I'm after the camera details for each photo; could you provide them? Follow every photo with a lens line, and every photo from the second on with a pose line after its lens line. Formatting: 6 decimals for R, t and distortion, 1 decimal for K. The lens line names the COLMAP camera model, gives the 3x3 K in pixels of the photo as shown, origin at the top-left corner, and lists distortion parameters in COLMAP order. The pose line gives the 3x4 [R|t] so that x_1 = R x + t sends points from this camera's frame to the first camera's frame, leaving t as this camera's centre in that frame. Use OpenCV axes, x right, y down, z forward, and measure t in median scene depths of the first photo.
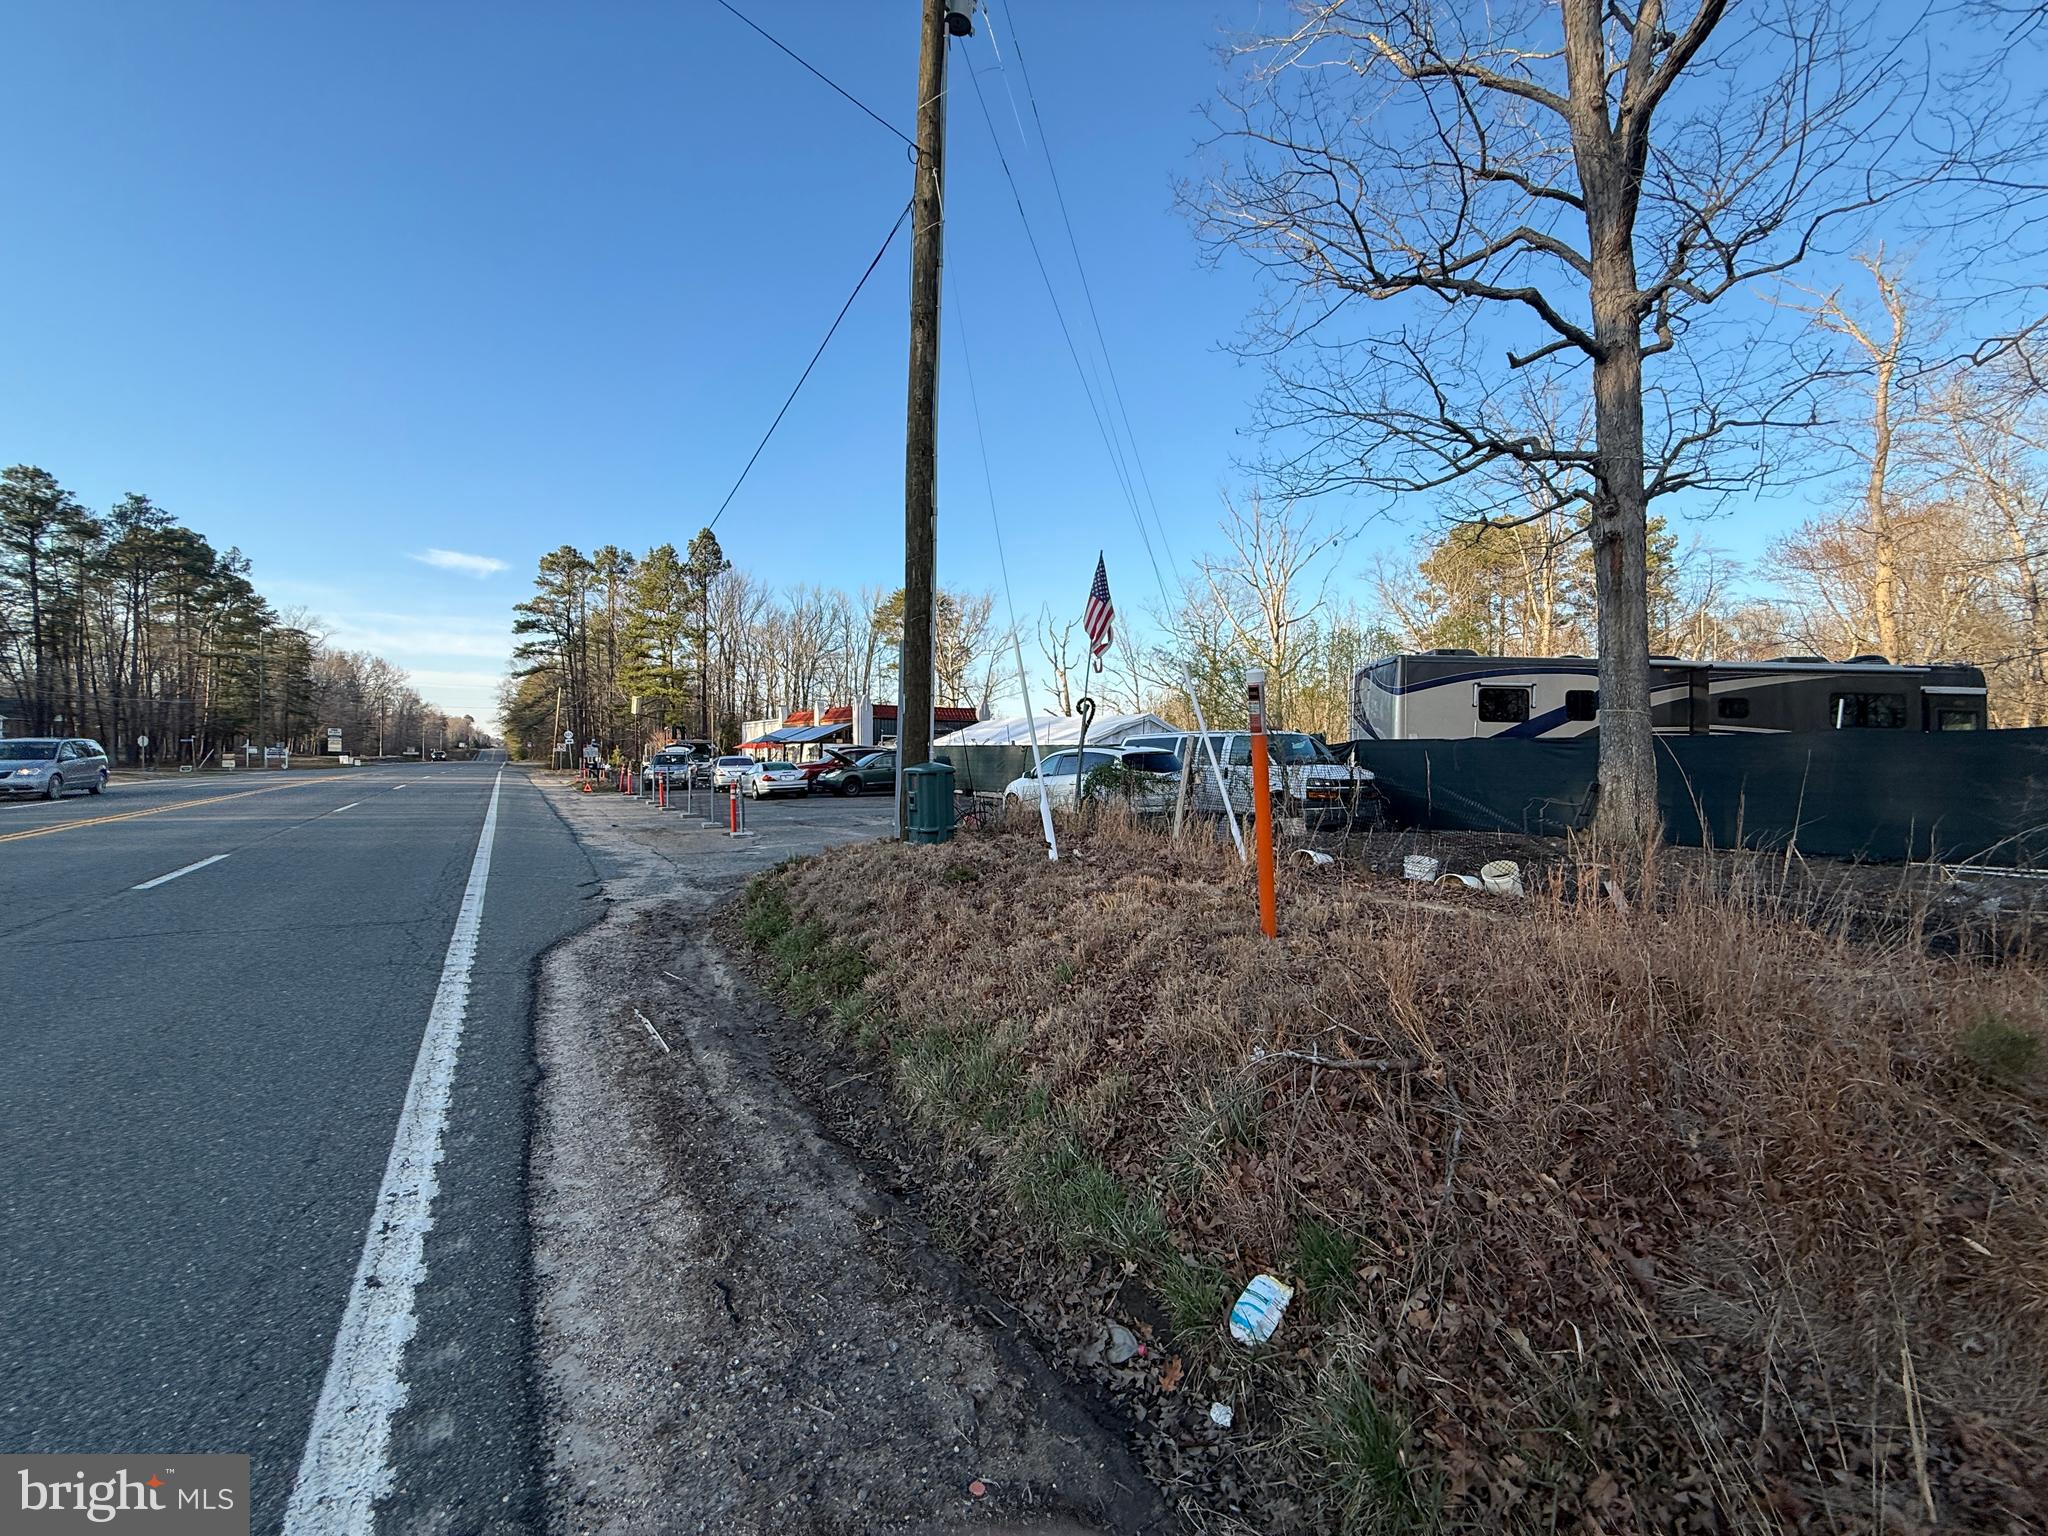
lens RADIAL K [[819.3, 0, 1021.6], [0, 819.3, 769.4], [0, 0, 1]] dist [0.000190, -0.000043]
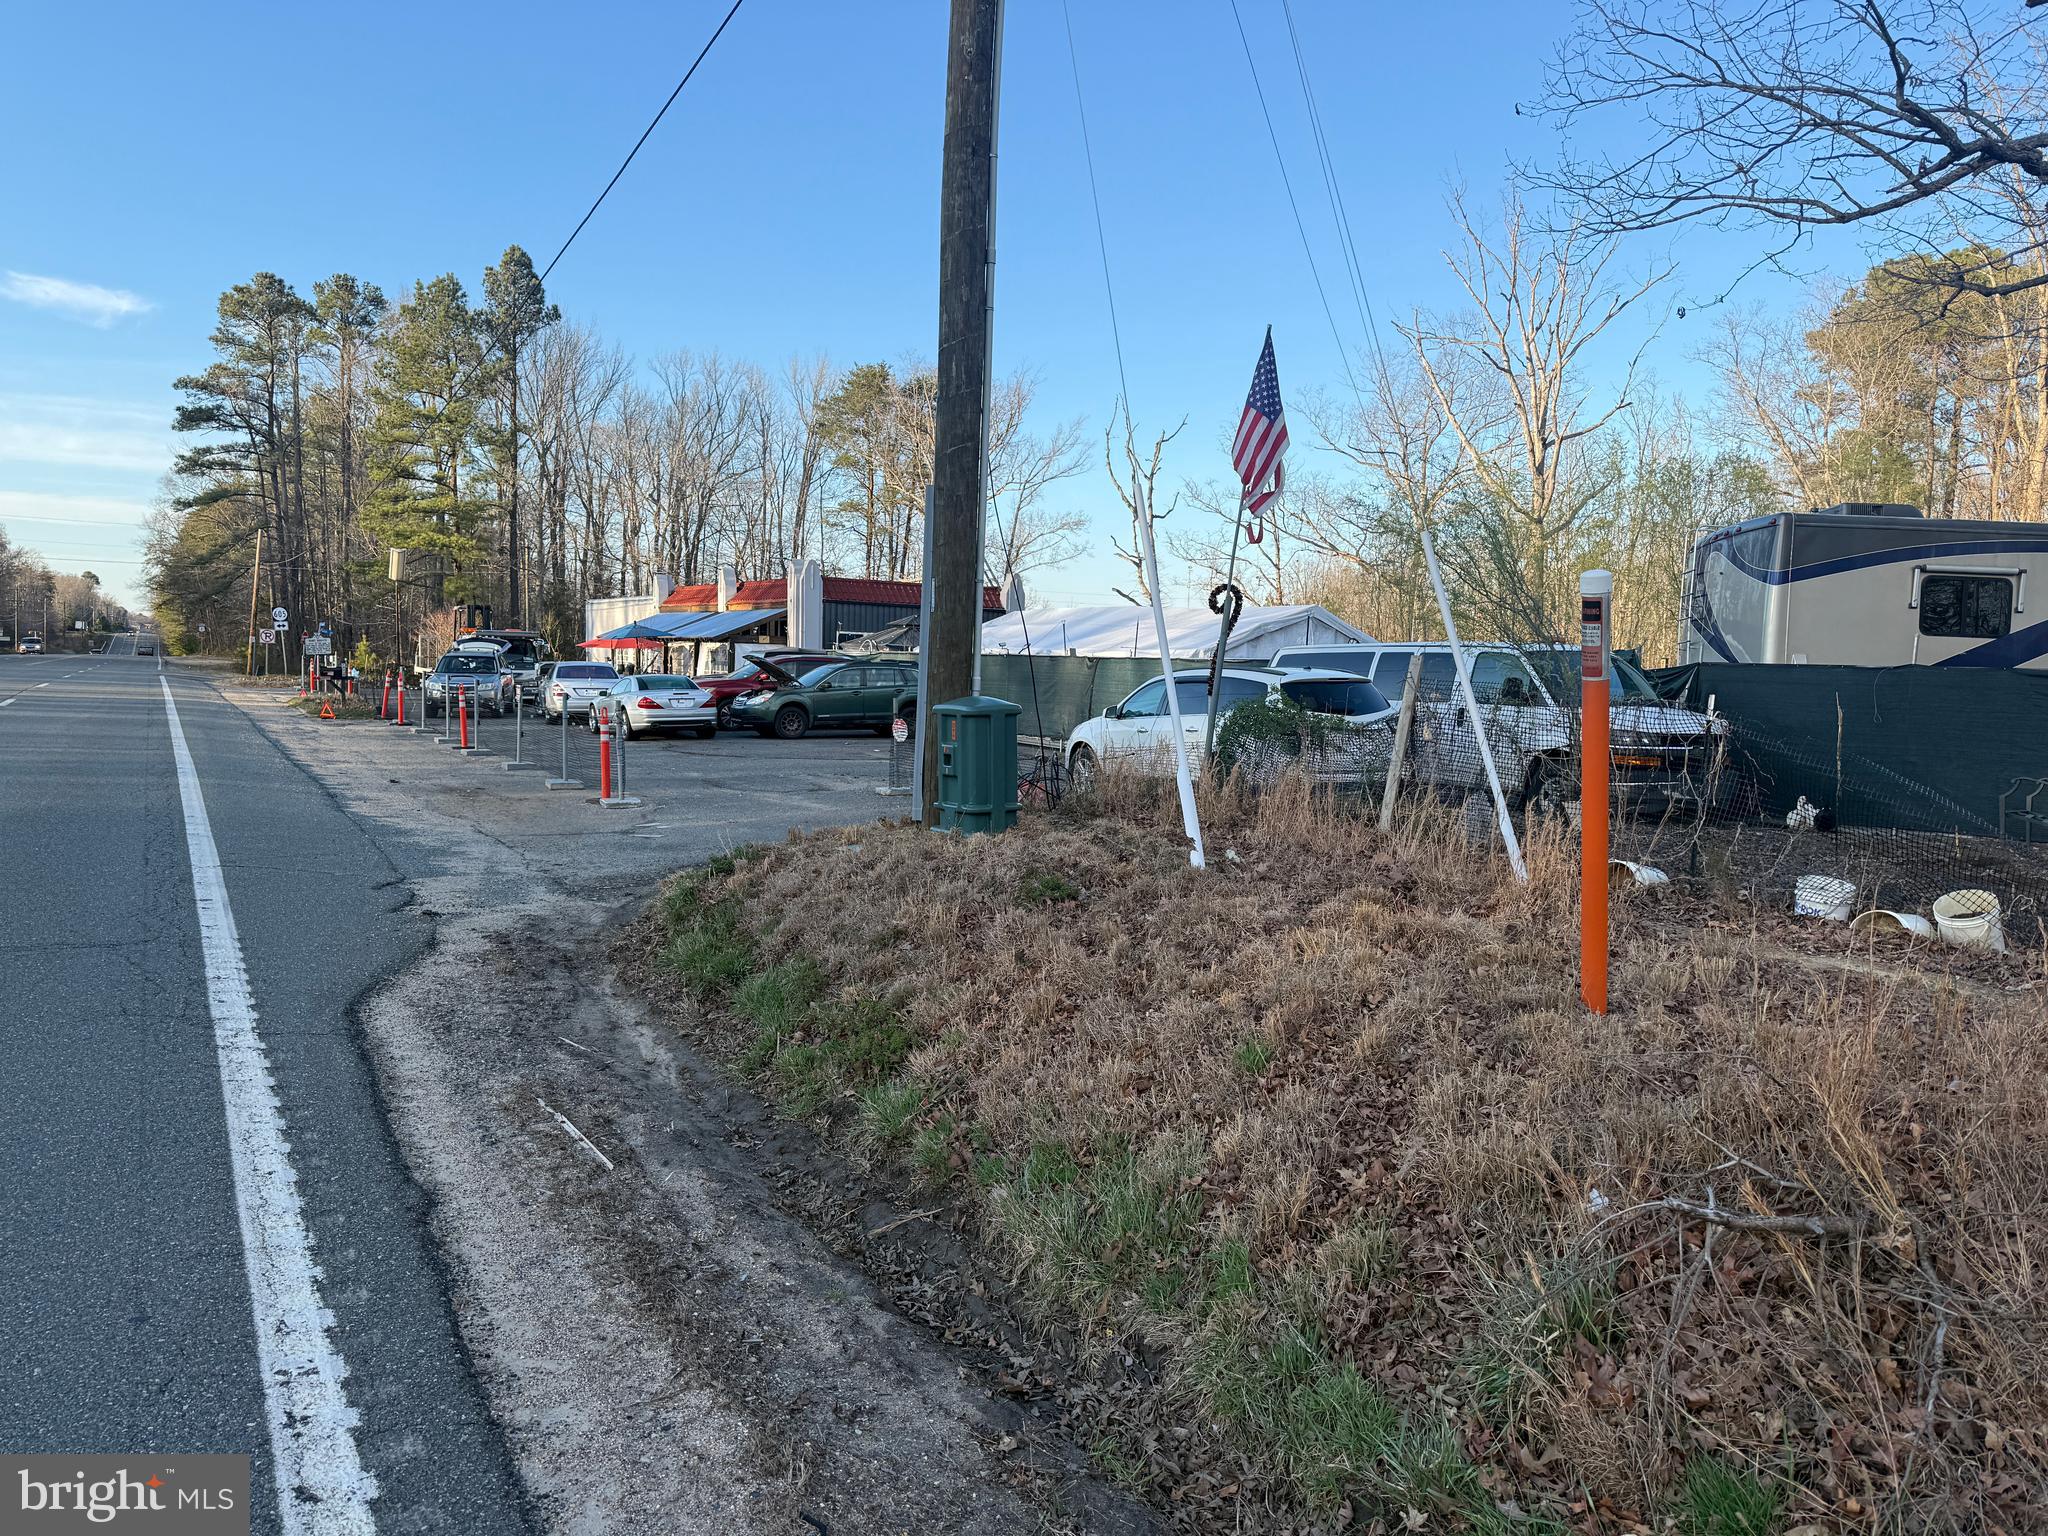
lens RADIAL K [[1440.3, 0, 1027.2], [0, 1440.3, 769.6], [0, 0, 1]] dist [0.099183, -0.140651]
pose [[0.999434, 0.024370, -0.023196, -0.017671], [-0.023075, 0.998244, 0.054555, -0.004331], [0.024485, -0.053989, 0.998241, -0.014185]]
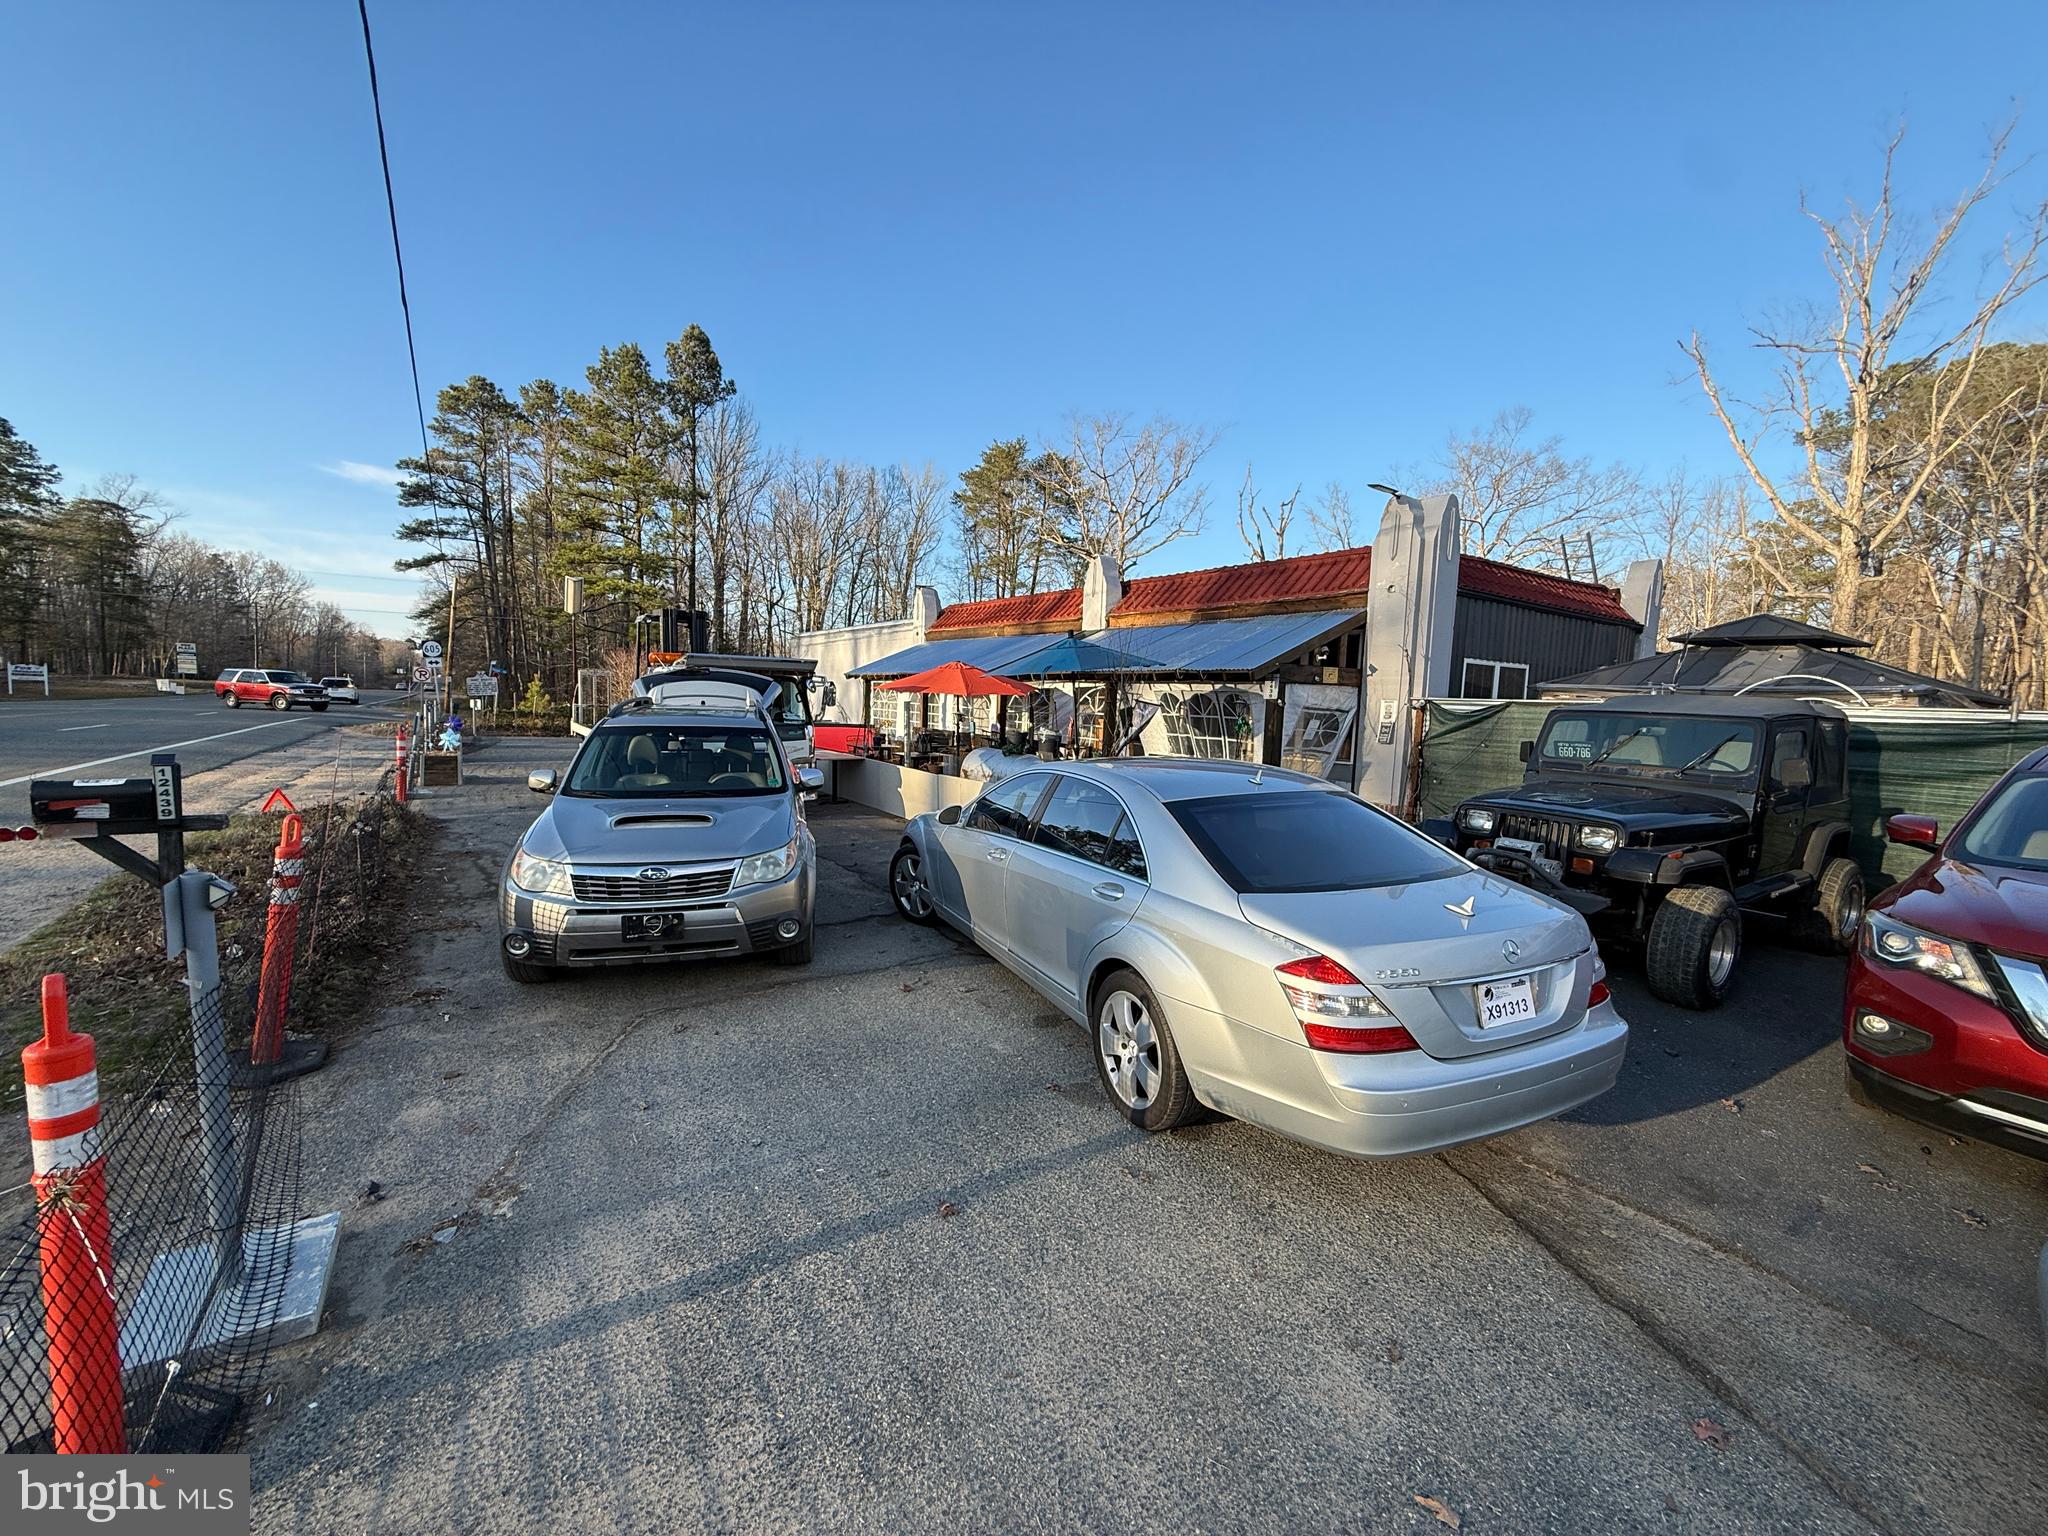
lens RADIAL K [[819.3, 0, 1021.6], [0, 819.3, 769.4], [0, 0, 1]] dist [0.000190, -0.000043]
pose [[0.998969, 0.023570, 0.038789, -0.468298], [-0.026203, 0.997285, 0.068818, -0.029272], [-0.037061, -0.069764, 0.996875, 1.060840]]
